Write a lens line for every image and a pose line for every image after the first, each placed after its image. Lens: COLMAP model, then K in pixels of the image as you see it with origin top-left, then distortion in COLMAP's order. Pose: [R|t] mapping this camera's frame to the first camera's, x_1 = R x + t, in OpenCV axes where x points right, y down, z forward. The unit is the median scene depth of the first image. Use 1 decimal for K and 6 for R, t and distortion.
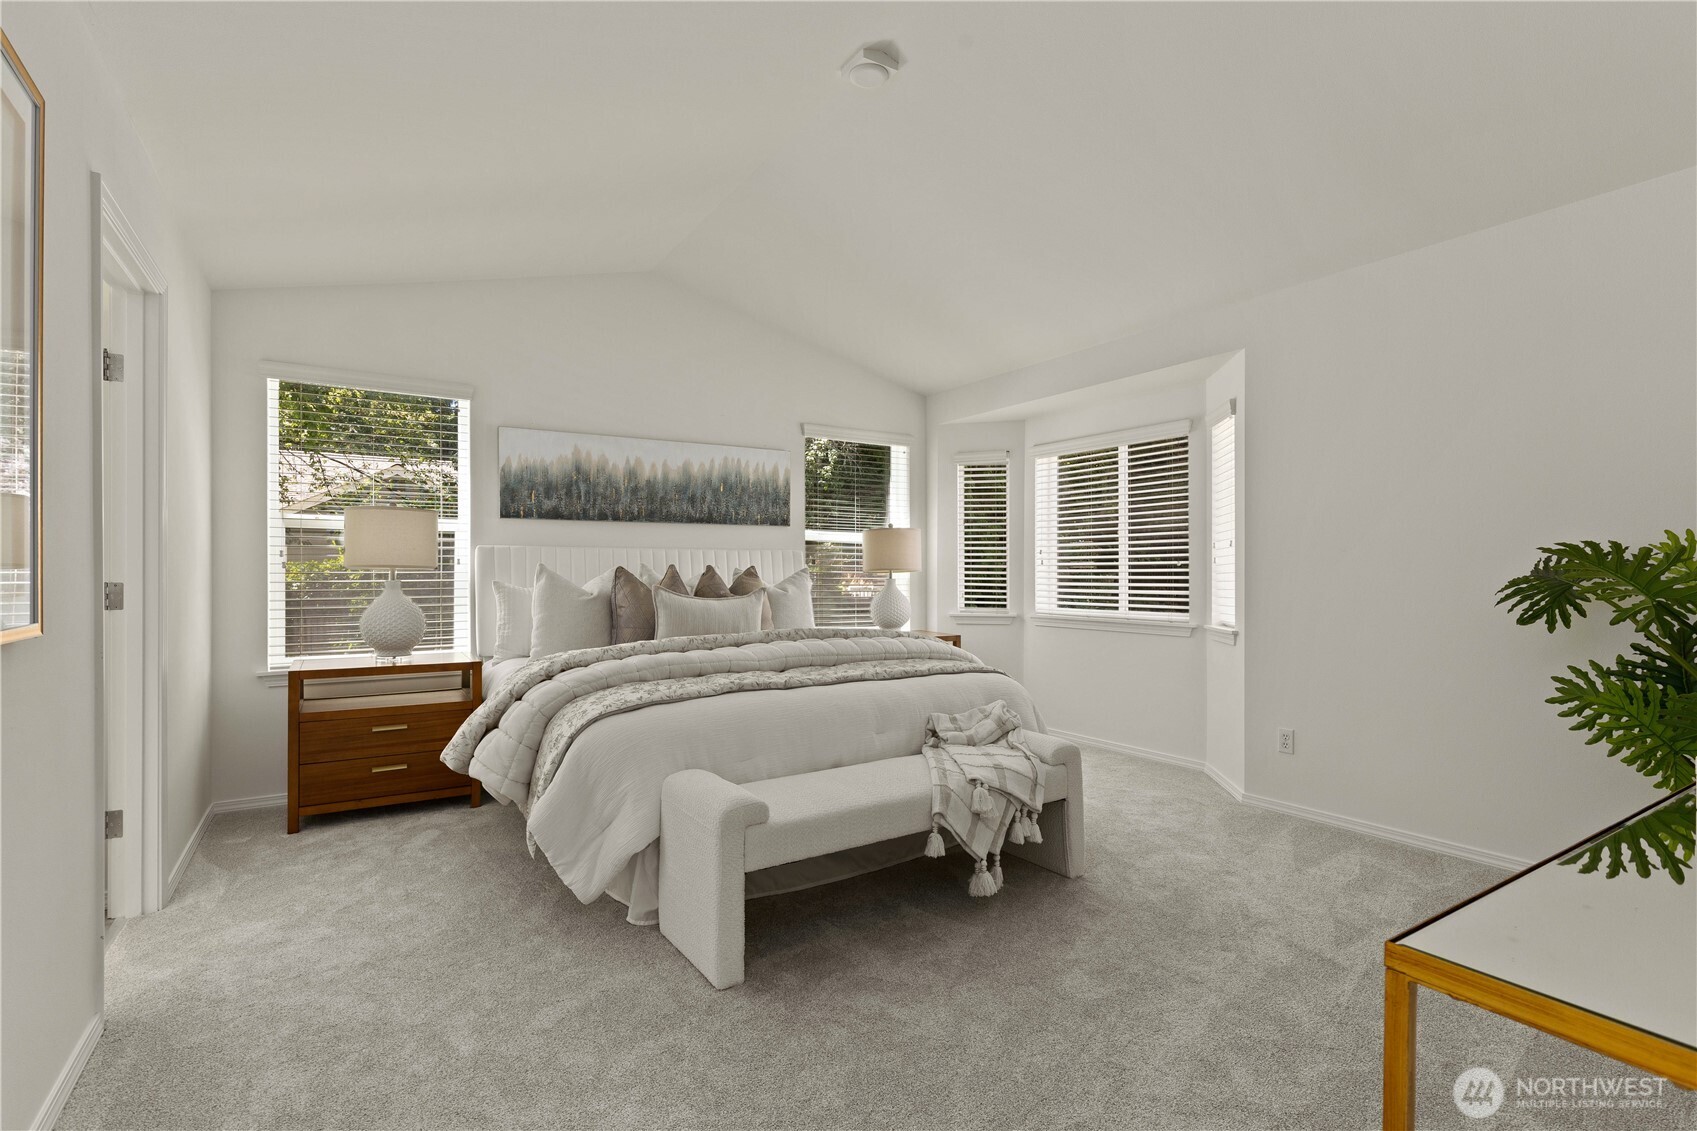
lens RADIAL K [[797.8, 0, 848.5], [0, 797.8, 565.5], [0, 0, 1]] dist [0.012570, 0.000082]
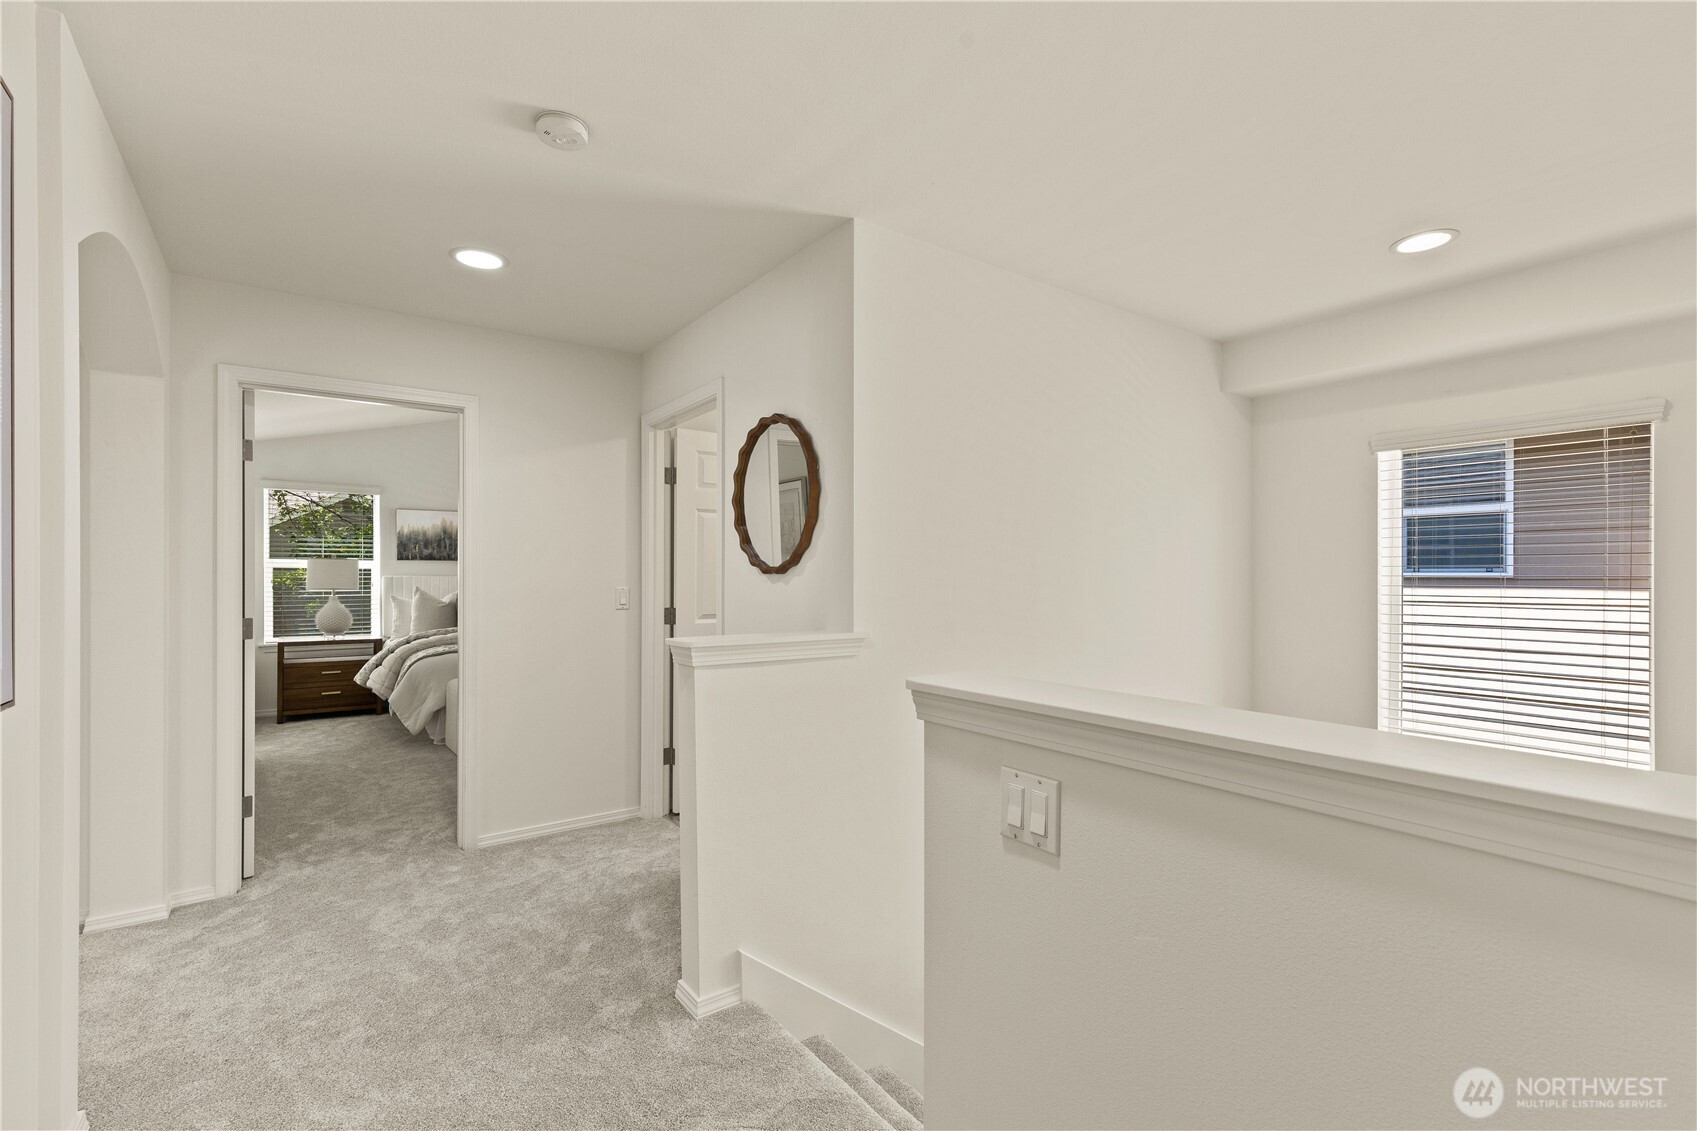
lens RADIAL K [[759.1, 0, 844.7], [0, 759.1, 573.0], [0, 0, 1]] dist [0.004157, 0.000130]
pose [[0.998229, 0.002377, 0.059433, 0.504360], [-0.002175, 0.999992, -0.003473, -0.029621], [-0.059441, 0.003338, 0.998226, -0.822874]]
